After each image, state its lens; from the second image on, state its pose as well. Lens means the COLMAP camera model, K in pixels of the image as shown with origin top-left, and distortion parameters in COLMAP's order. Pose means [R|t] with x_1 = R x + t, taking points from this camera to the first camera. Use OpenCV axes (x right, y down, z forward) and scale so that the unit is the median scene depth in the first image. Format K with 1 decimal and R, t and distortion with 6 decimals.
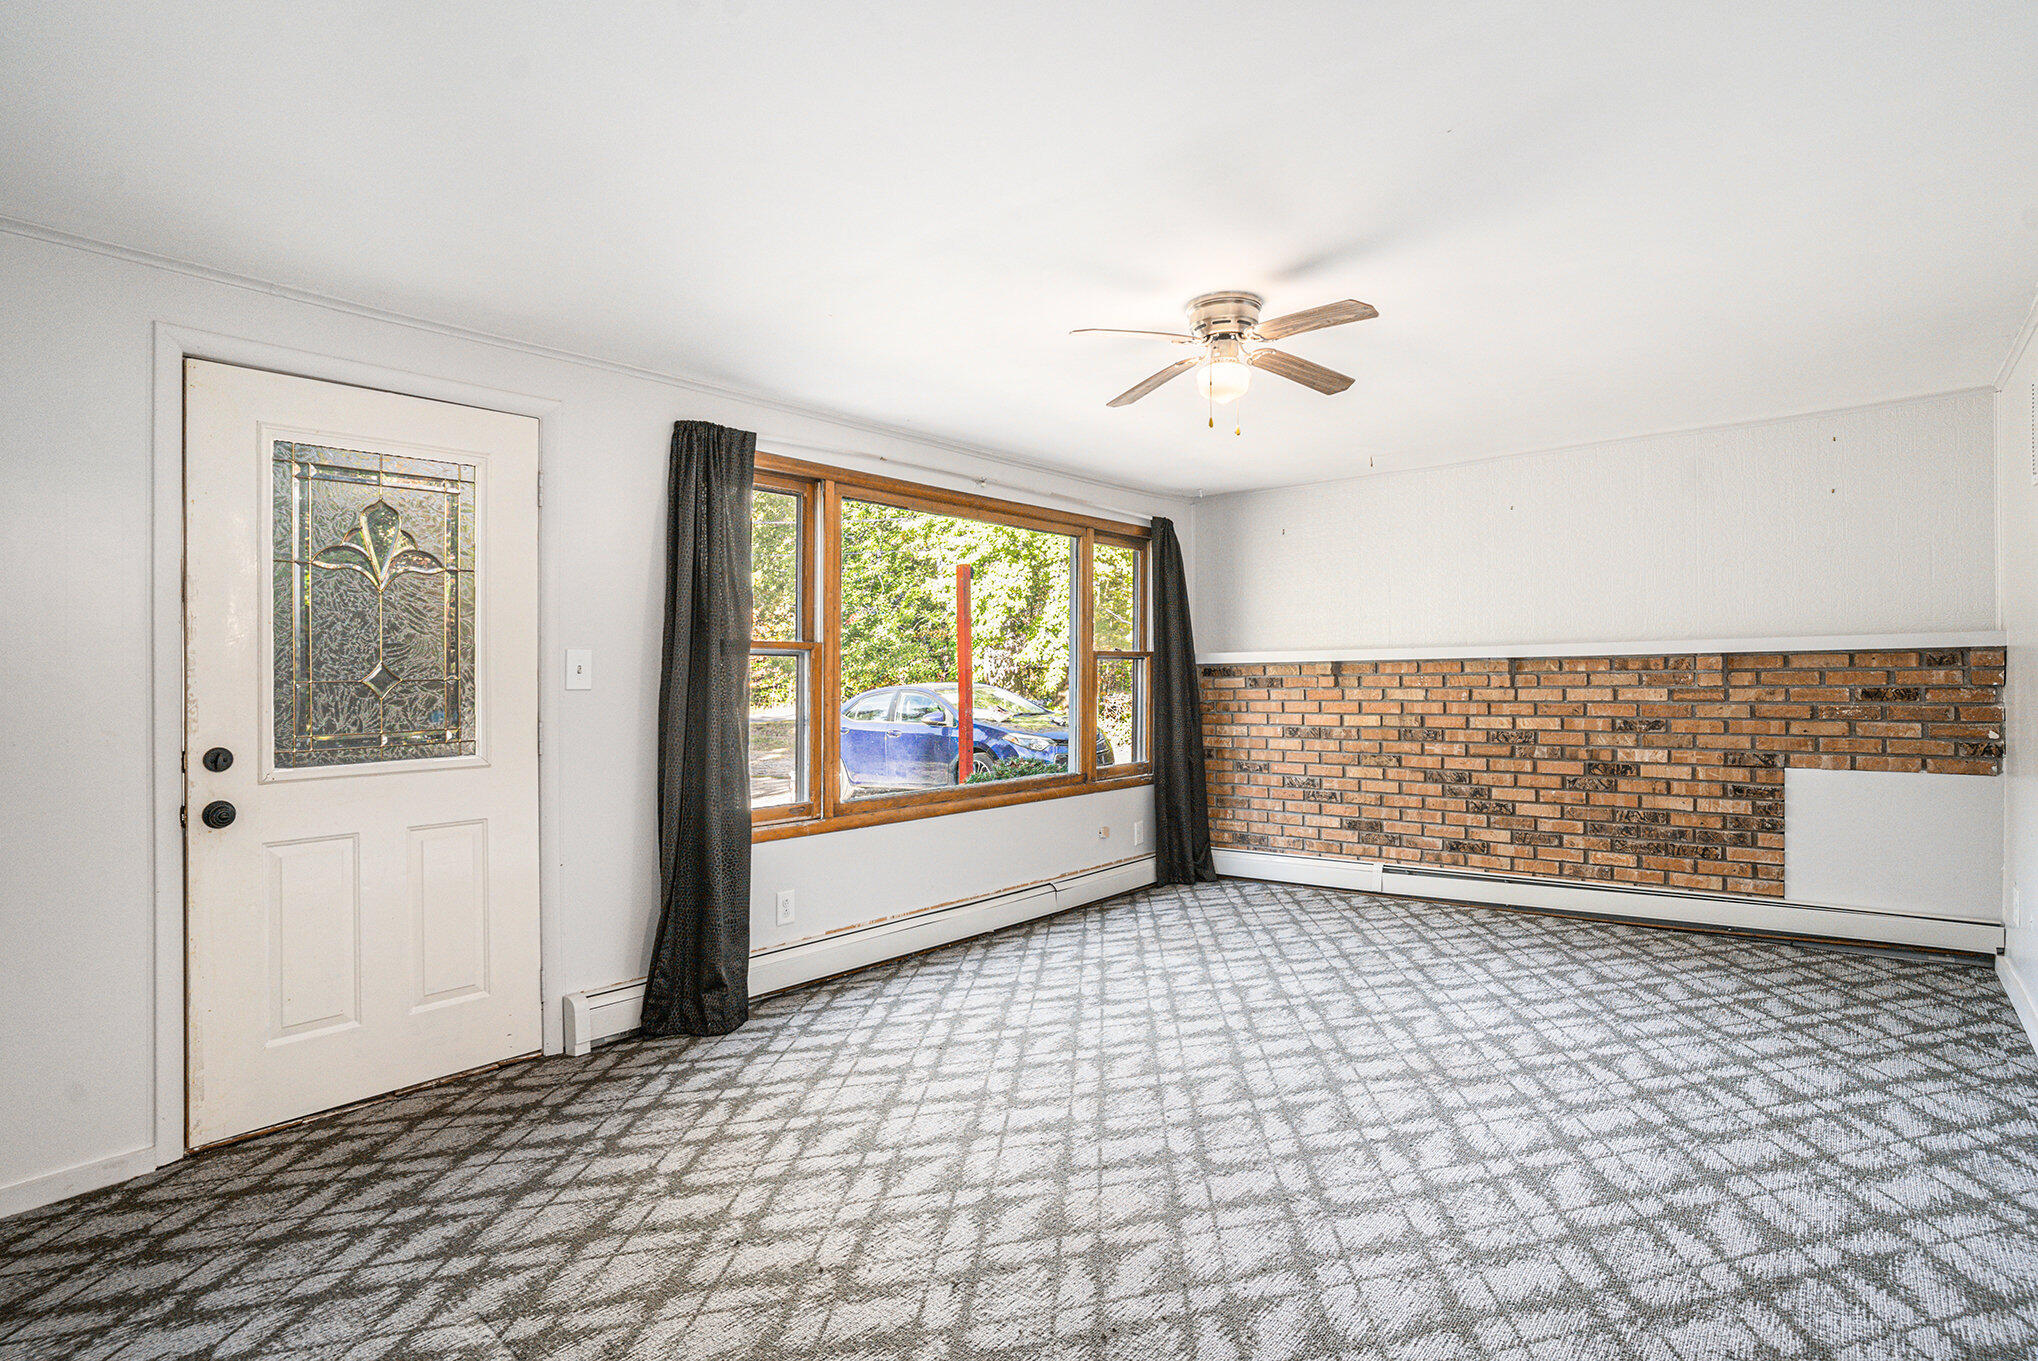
lens RADIAL K [[1023.8, 0, 1030.5], [0, 1023.8, 671.6], [0, 0, 1]] dist [-0.043503, 0.023020]
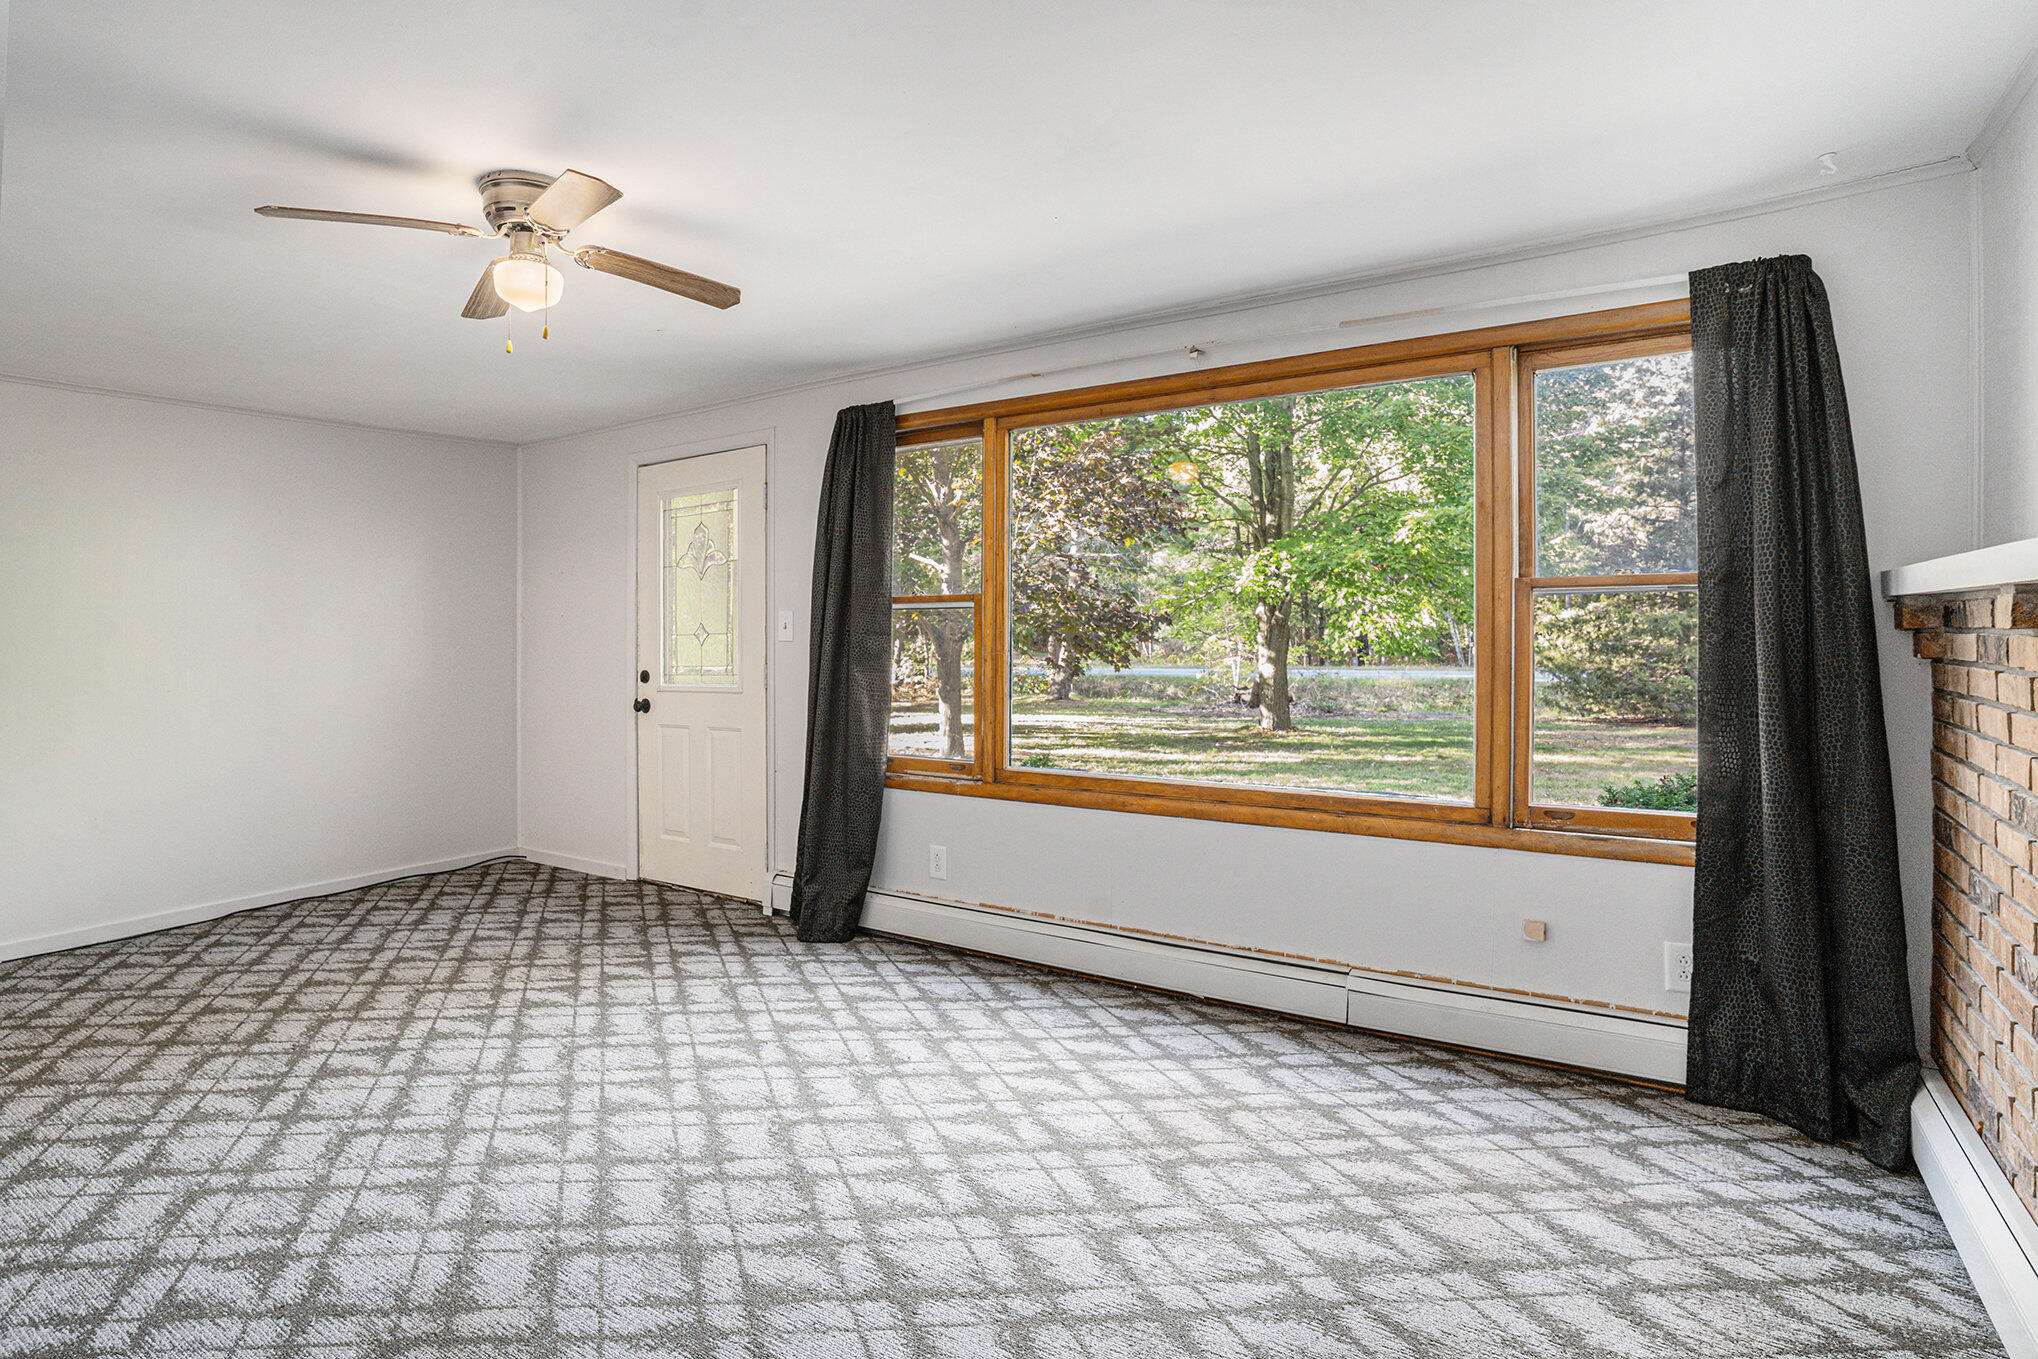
lens RADIAL K [[1012.5, 0, 982.2], [0, 1012.5, 613.0], [0, 0, 1]] dist [-0.043750, 0.022038]
pose [[0.116491, -0.017971, -0.993029, 0.716990], [0.009279, 0.999812, -0.017005, 0.004298], [0.993148, -0.007234, 0.116636, 0.888053]]
